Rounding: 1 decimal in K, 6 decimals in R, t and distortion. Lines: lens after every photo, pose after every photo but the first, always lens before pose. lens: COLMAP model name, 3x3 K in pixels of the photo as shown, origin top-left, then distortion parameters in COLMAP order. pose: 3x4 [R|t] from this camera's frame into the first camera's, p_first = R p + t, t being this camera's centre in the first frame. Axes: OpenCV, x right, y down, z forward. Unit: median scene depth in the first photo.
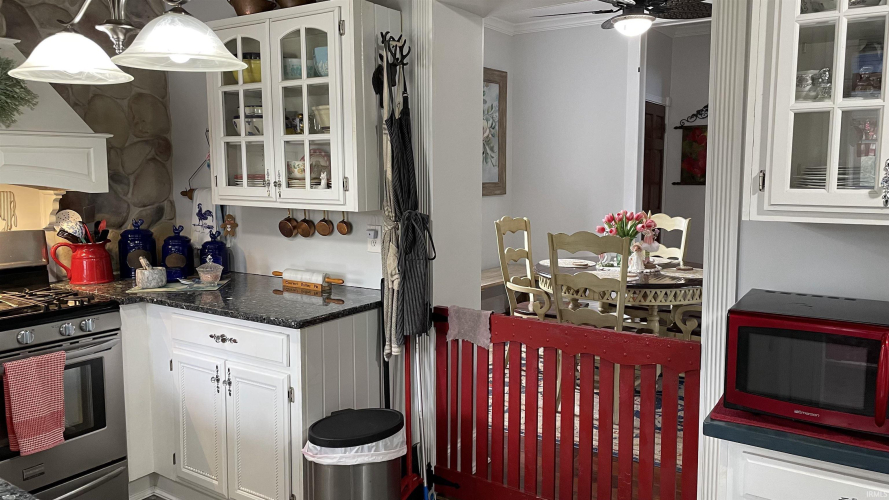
lens RADIAL K [[677.5, 0, 443.4], [0, 677.5, 244.1], [0, 0, 1]] dist [0.037165, -0.006450]
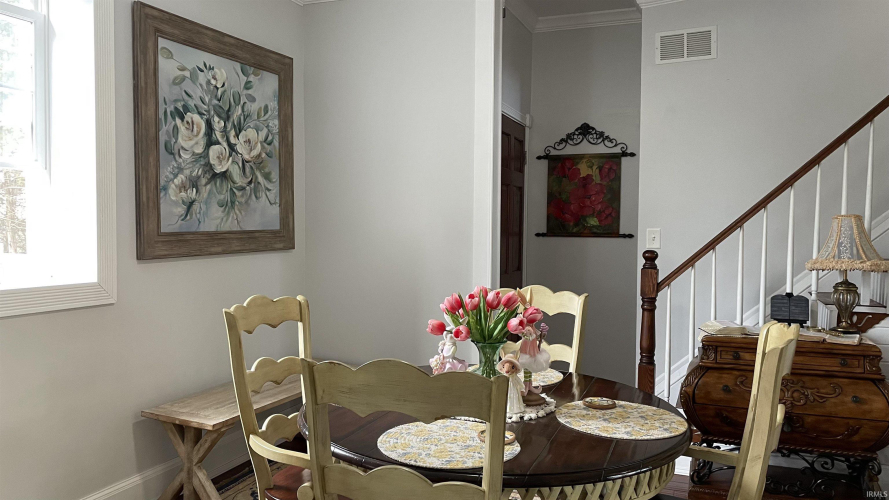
lens RADIAL K [[677.5, 0, 443.4], [0, 677.5, 244.1], [0, 0, 1]] dist [0.037165, -0.006450]
pose [[0.973799, 0.004000, 0.227377, 0.088113], [0.012278, 0.997462, -0.070133, -0.033288], [-0.227081, 0.071088, 0.971278, 0.366945]]
